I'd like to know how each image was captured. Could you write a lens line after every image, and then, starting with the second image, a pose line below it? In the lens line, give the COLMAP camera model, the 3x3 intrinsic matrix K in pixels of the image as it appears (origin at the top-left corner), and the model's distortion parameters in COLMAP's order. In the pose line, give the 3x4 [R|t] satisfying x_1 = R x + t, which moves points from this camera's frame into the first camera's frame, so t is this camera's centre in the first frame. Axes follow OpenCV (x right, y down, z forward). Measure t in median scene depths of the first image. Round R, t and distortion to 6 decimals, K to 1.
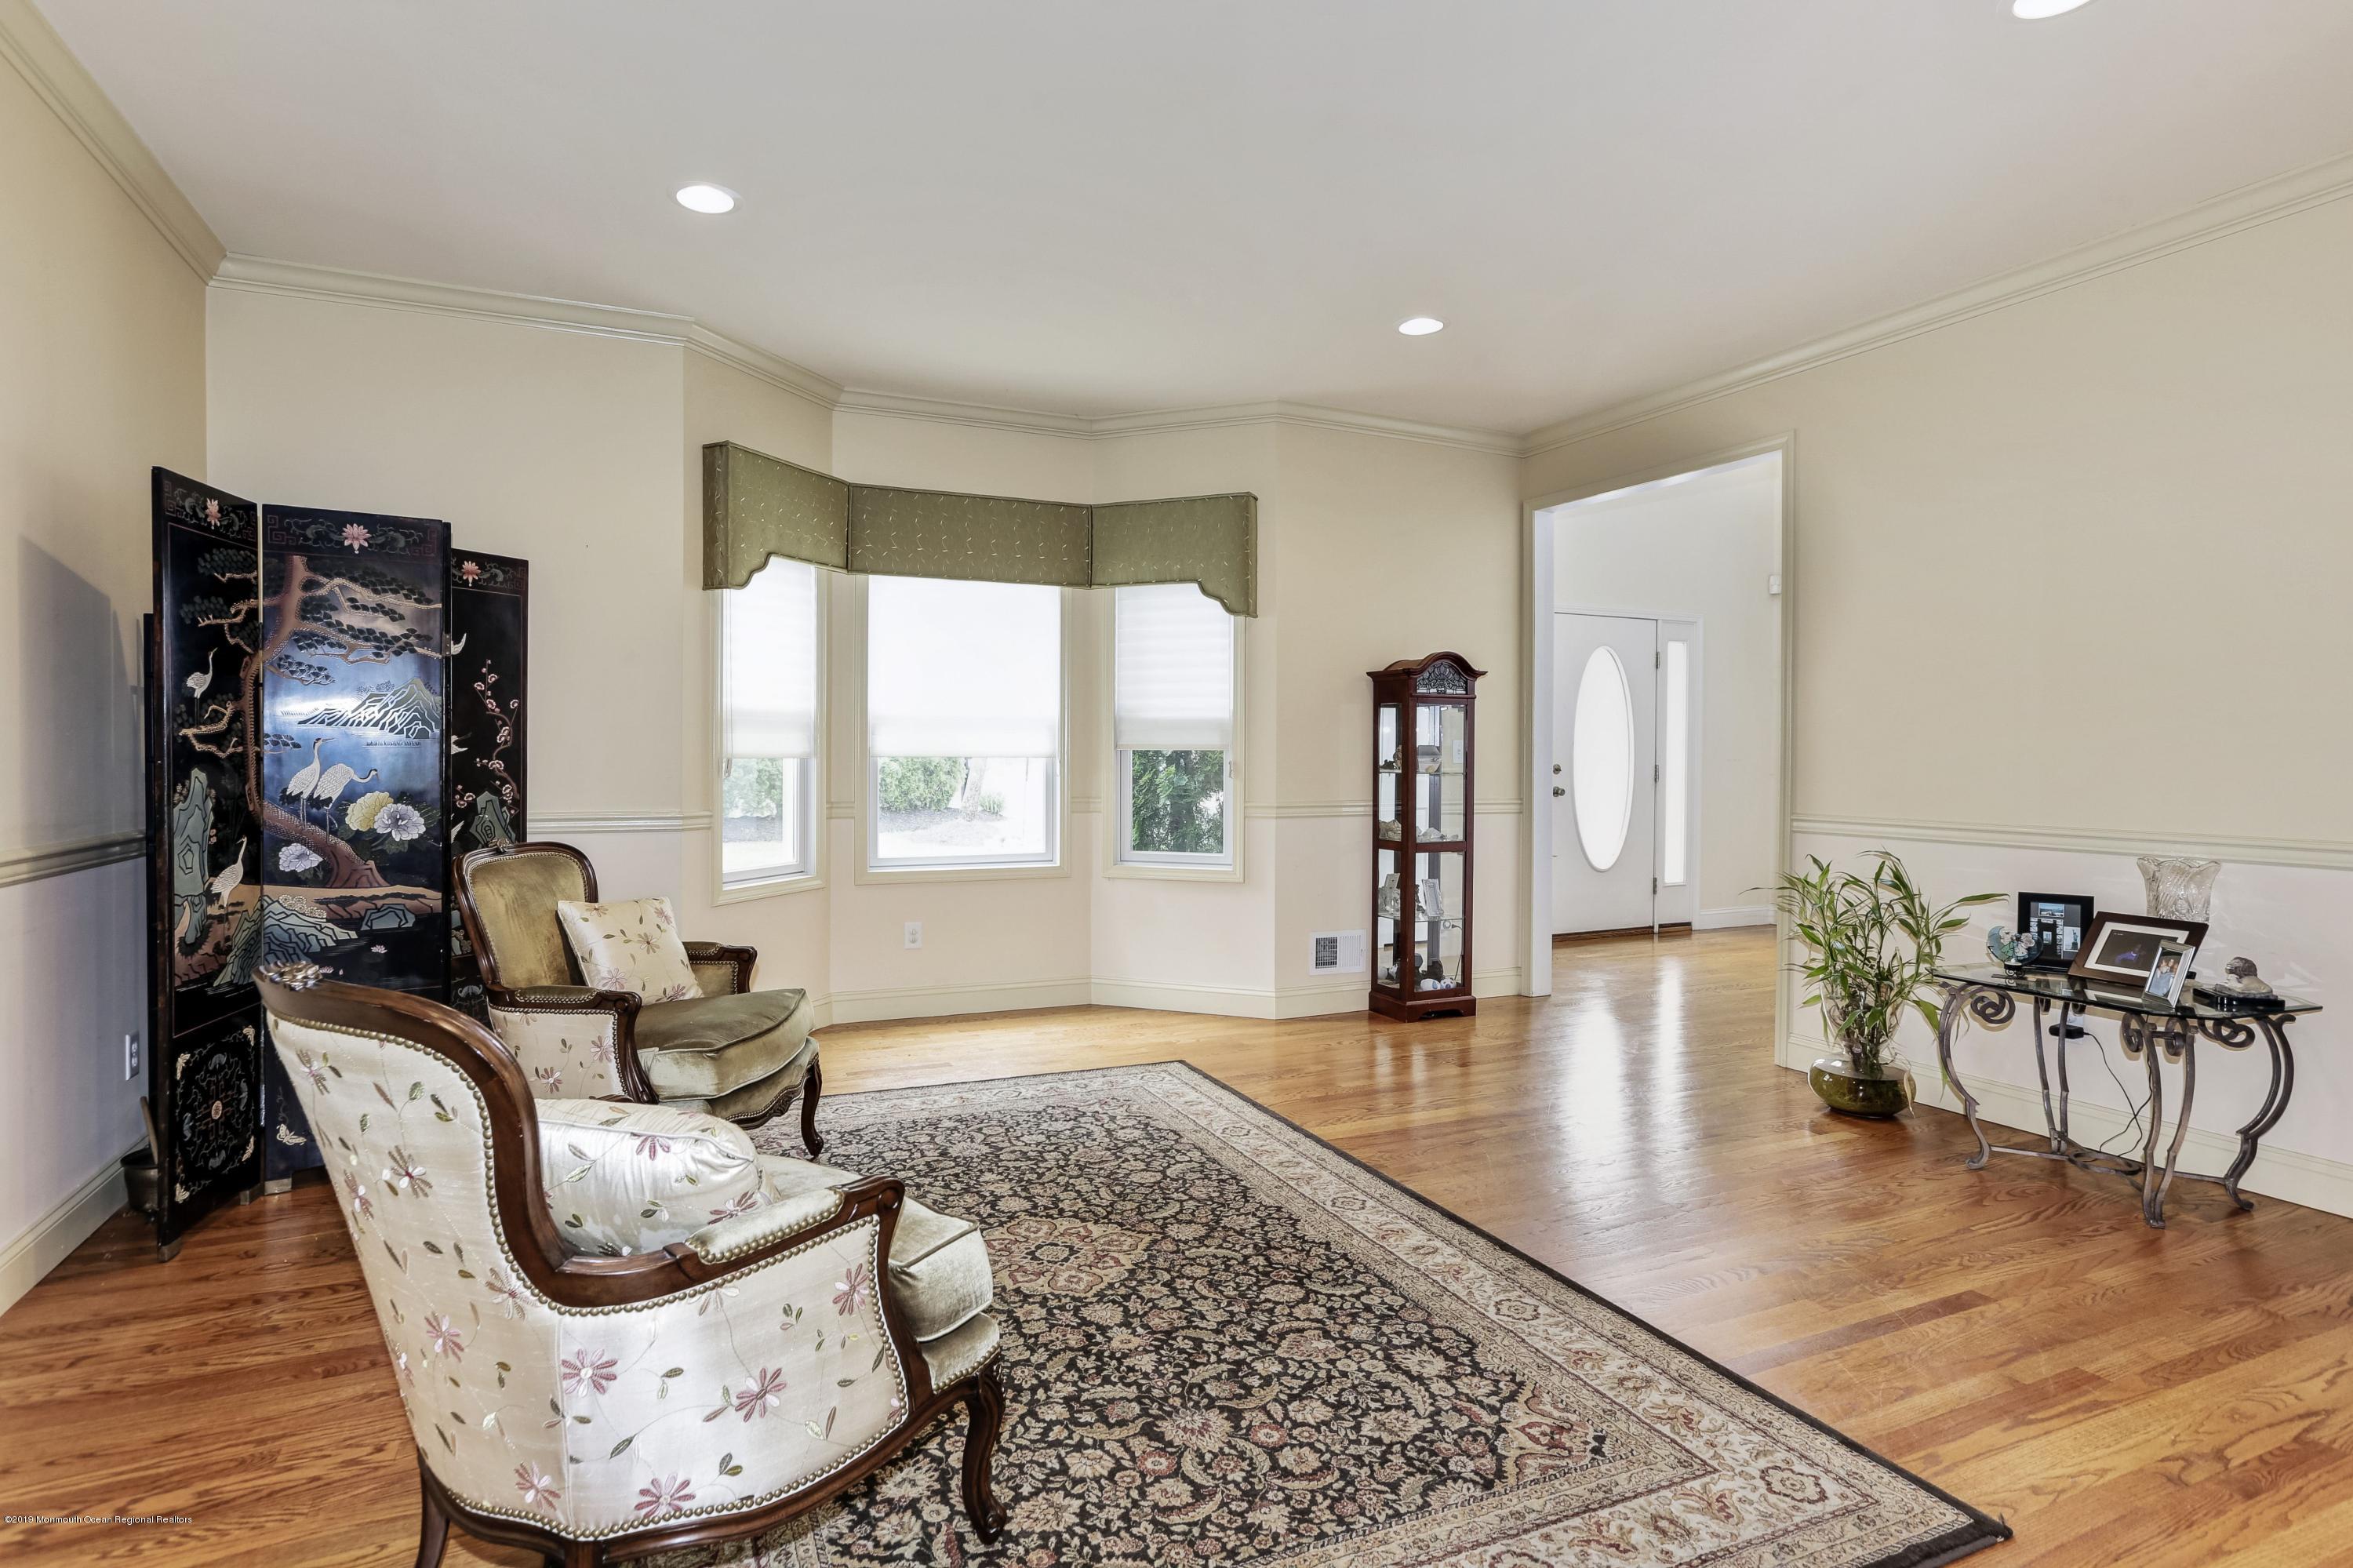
lens RADIAL K [[1181.0, 0, 1188.0], [0, 1181.0, 768.1], [0, 0, 1]] dist [-0.012771, 0.002143]
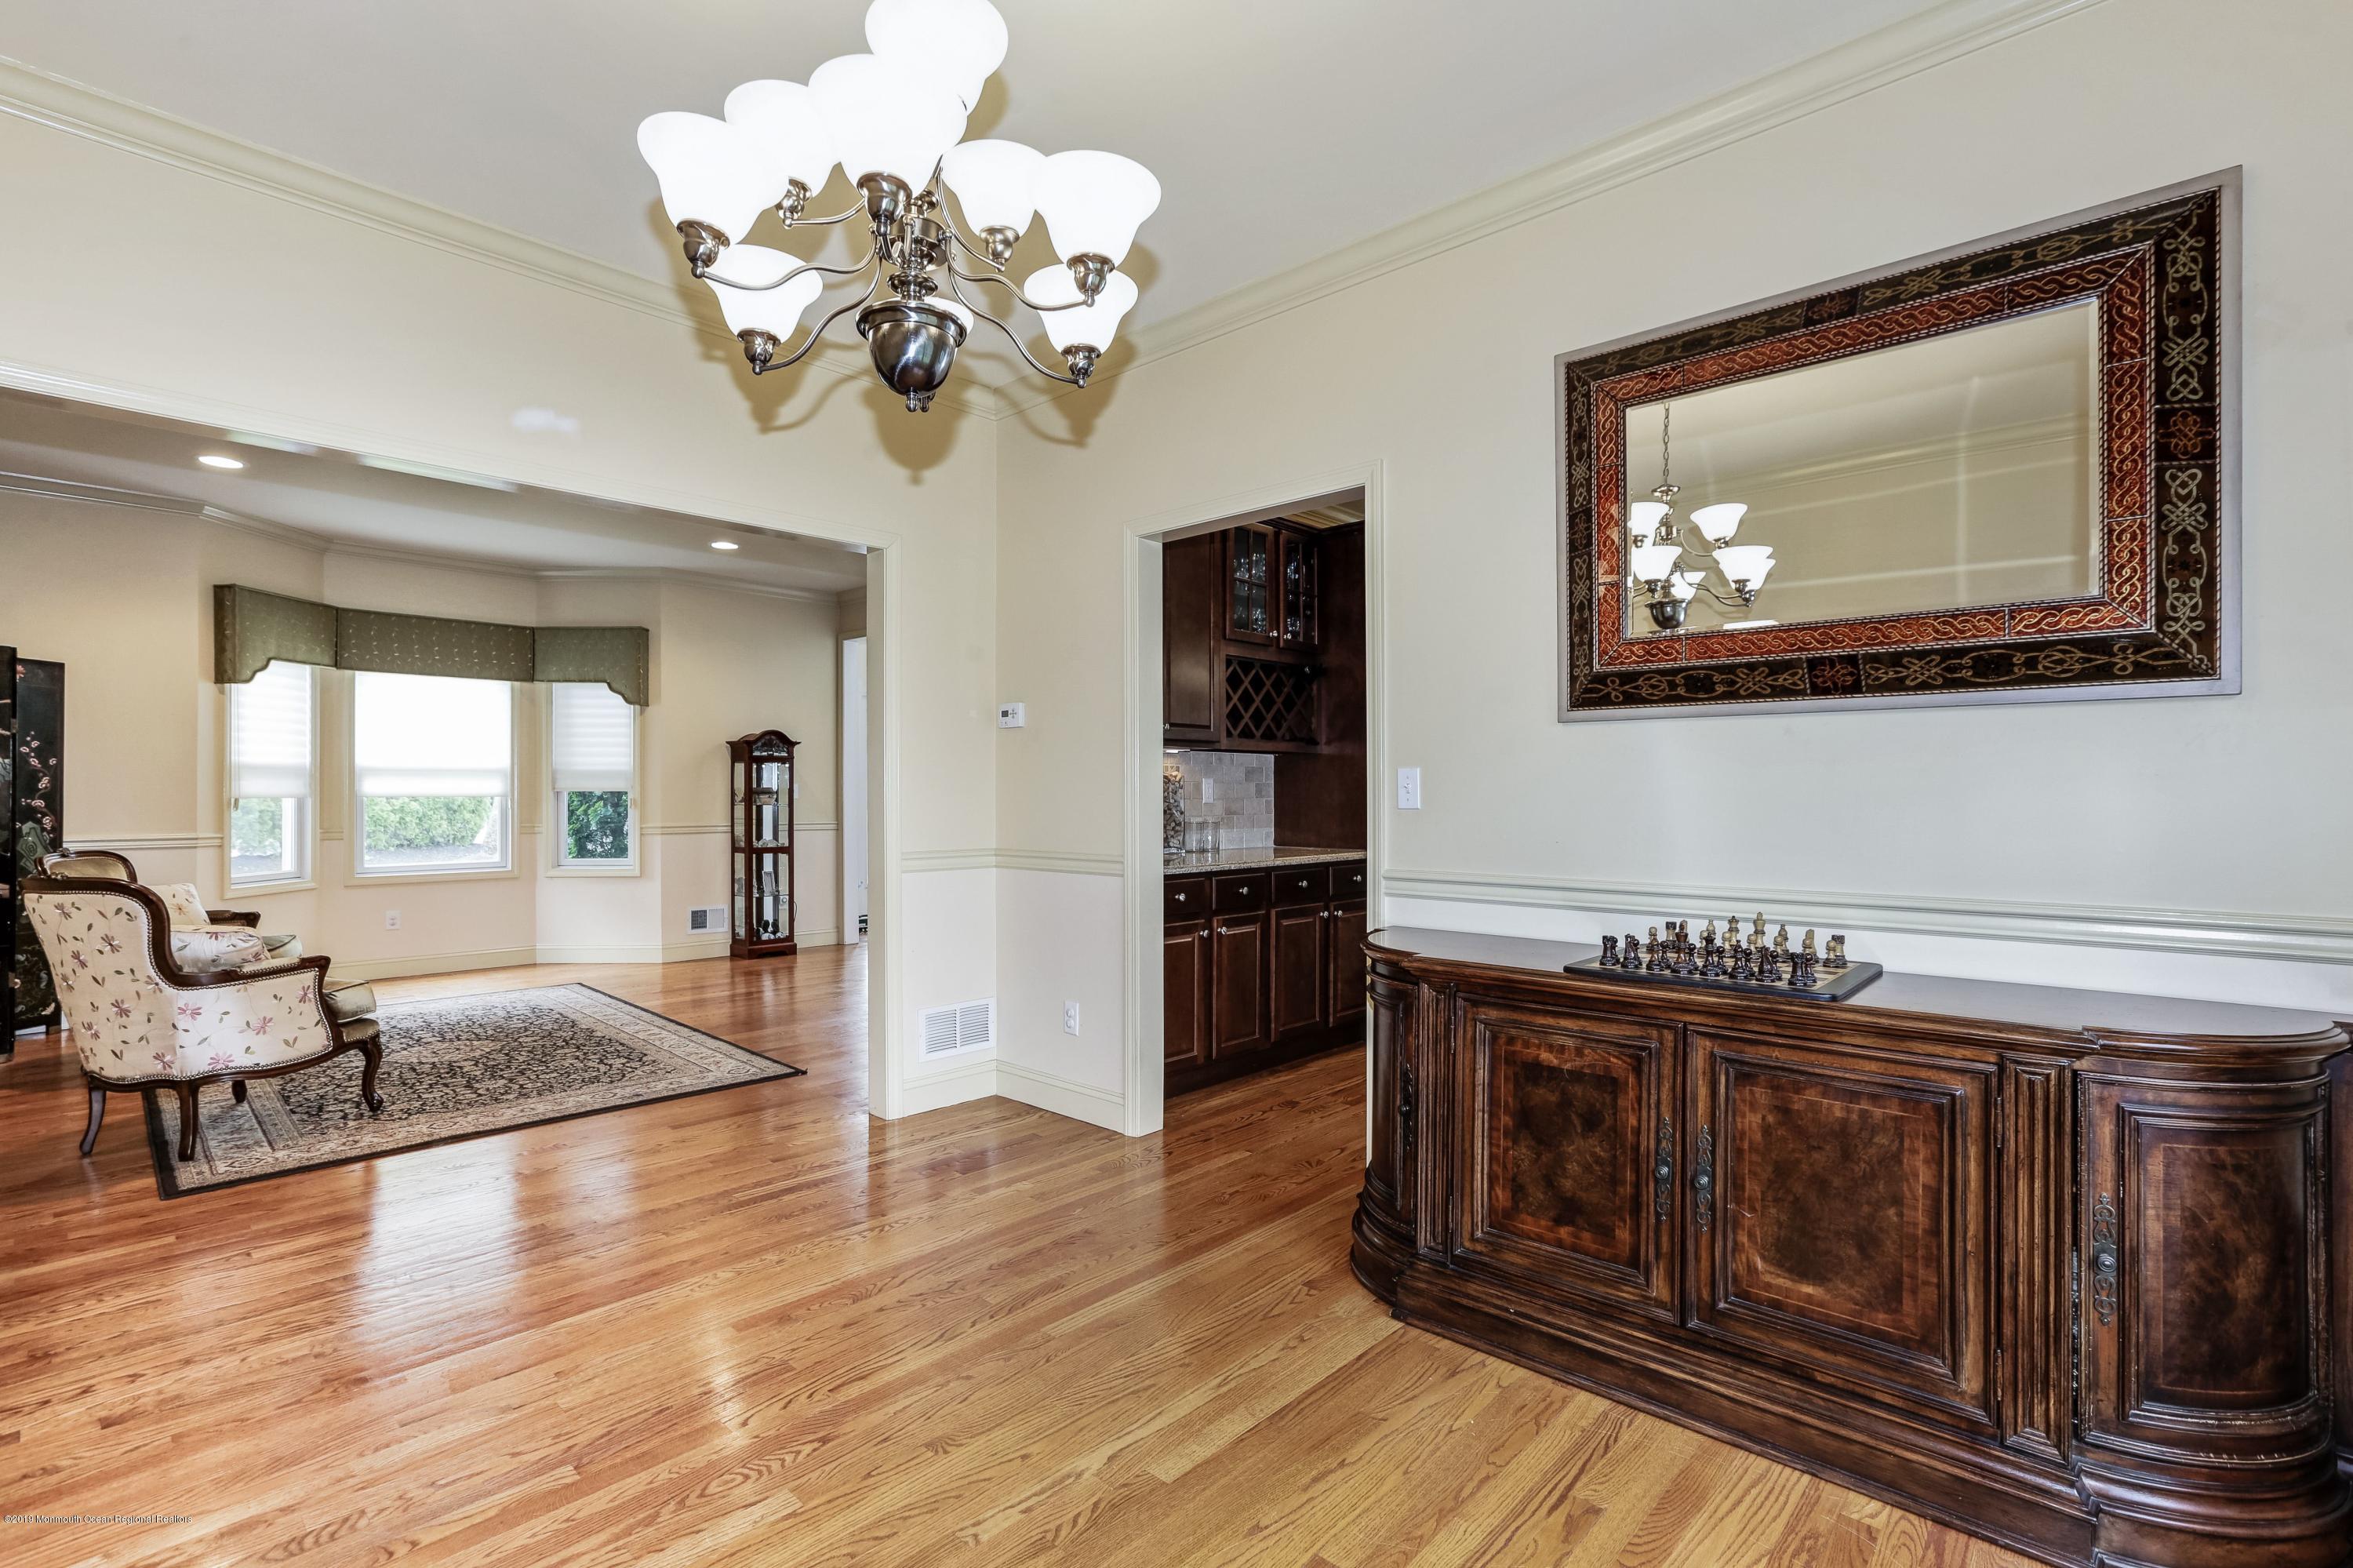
lens RADIAL K [[1095.4, 0, 1157.4], [0, 1095.4, 796.1], [0, 0, 1]] dist [0.002749, 0.002771]
pose [[0.944086, -0.004510, 0.329668, 0.217975], [0.007320, 0.999947, -0.007281, 0.006773], [-0.329617, 0.009287, 0.944069, -0.602962]]
